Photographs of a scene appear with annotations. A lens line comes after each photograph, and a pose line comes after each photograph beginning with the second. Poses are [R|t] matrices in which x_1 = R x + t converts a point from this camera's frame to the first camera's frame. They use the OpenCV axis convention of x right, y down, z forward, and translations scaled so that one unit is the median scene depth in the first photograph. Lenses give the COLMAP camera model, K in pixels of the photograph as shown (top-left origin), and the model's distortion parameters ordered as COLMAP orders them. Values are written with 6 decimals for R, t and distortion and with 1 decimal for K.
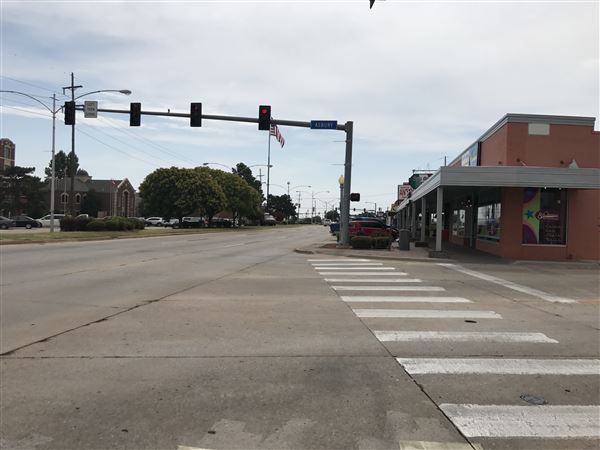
lens RADIAL K [[482.5, 0, 299.3], [0, 482.5, 208.1], [0, 0, 1]] dist [0.050474, -0.010039]
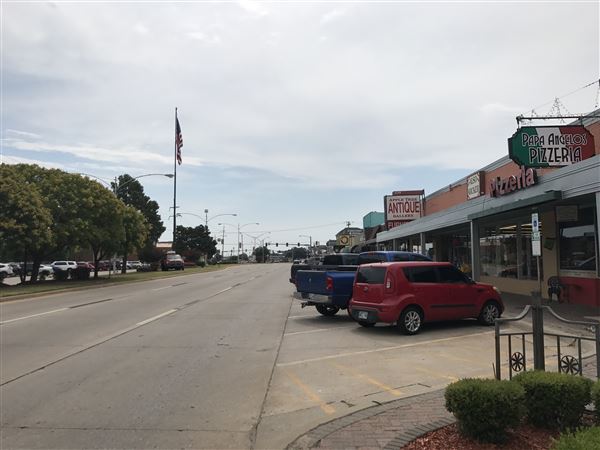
lens RADIAL K [[482.5, 0, 299.3], [0, 482.5, 208.1], [0, 0, 1]] dist [0.050474, -0.010039]
pose [[0.987932, -0.017630, 0.153880, 0.007373], [0.029299, 0.996835, -0.073898, 0.006171], [-0.152090, 0.077514, 0.985322, 0.332865]]
